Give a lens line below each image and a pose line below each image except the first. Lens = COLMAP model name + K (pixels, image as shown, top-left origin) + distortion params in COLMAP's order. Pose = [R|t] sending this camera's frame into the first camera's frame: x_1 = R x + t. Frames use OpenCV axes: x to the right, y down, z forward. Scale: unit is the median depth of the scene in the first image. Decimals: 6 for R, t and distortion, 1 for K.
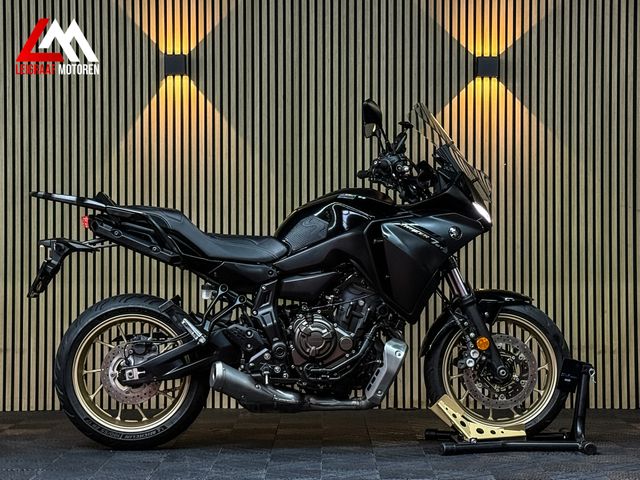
lens RADIAL K [[1391.6, 0, 324.0], [0, 1391.6, 234.9], [0, 0, 1]] dist [0.173141, 0.000000]
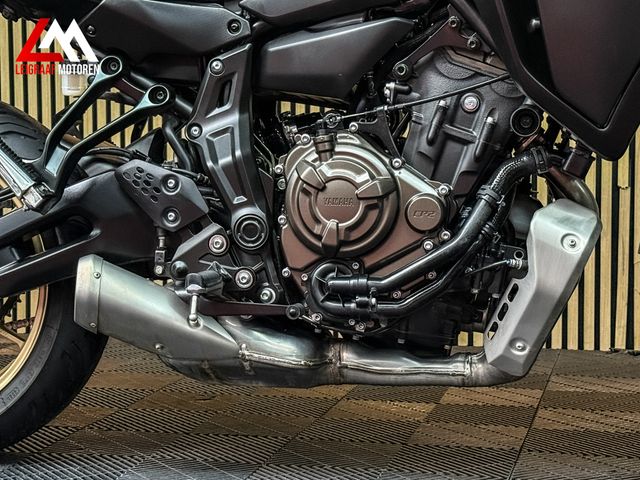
lens RADIAL K [[1367.4, 0, 318.8], [0, 1367.4, 235.4], [0, 0, 1]] dist [0.144453, 0.000000]
pose [[0.971729, 0.011760, -0.235806, 0.072079], [0.008116, 0.996505, 0.083142, 0.052370], [0.235960, -0.082705, 0.968237, 0.626156]]
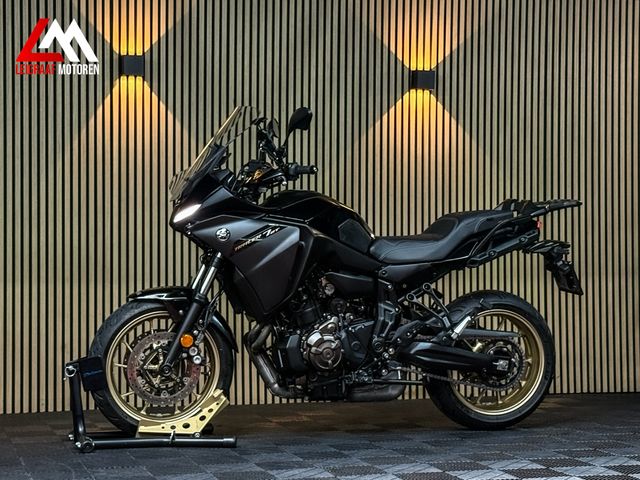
lens RADIAL K [[1363.7, 0, 321.1], [0, 1363.7, 236.7], [0, 0, 1]] dist [0.161643, 0.000000]
pose [[0.957306, 0.005091, 0.289031, -0.326410], [-0.006727, 0.999966, 0.004666, -0.005513], [-0.288998, -0.006411, 0.957308, 0.022240]]
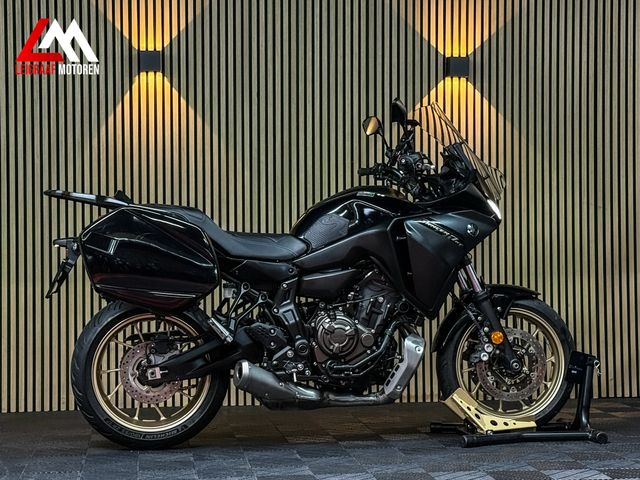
lens RADIAL K [[1367.4, 0, 321.7], [0, 1367.4, 242.3], [0, 0, 1]] dist [0.144453, 0.000000]
pose [[0.991388, -0.005727, 0.130835, -0.142558], [0.004585, 0.999949, 0.009028, -0.001806], [-0.130880, -0.008350, 0.991363, 0.021052]]
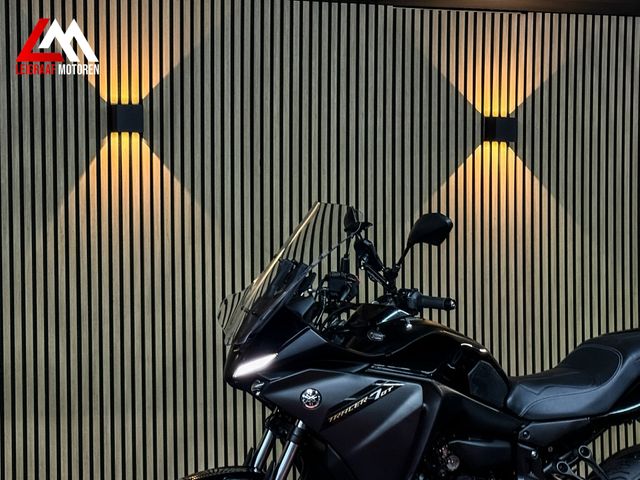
lens RADIAL K [[1363.7, 0, 331.8], [0, 1363.7, 245.4], [0, 0, 1]] dist [0.161643, 0.000000]
pose [[0.927243, -0.013261, 0.374226, -0.347545], [0.003392, 0.999629, 0.027019, -0.092861], [-0.374445, -0.023784, 0.926944, 0.362453]]
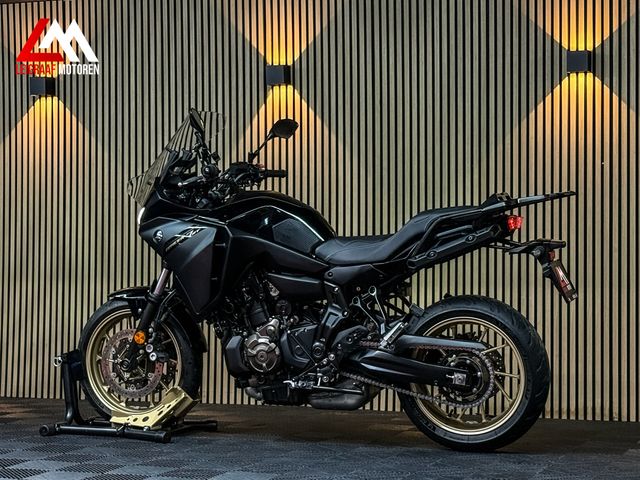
lens RADIAL K [[1363.7, 0, 320.6], [0, 1363.7, 241.4], [0, 0, 1]] dist [0.161643, 0.000000]
pose [[0.935880, -0.002287, -0.352311, 0.353277], [0.003054, 0.999994, 0.001621, 0.000615], [0.352305, -0.002593, 0.935882, 0.072909]]
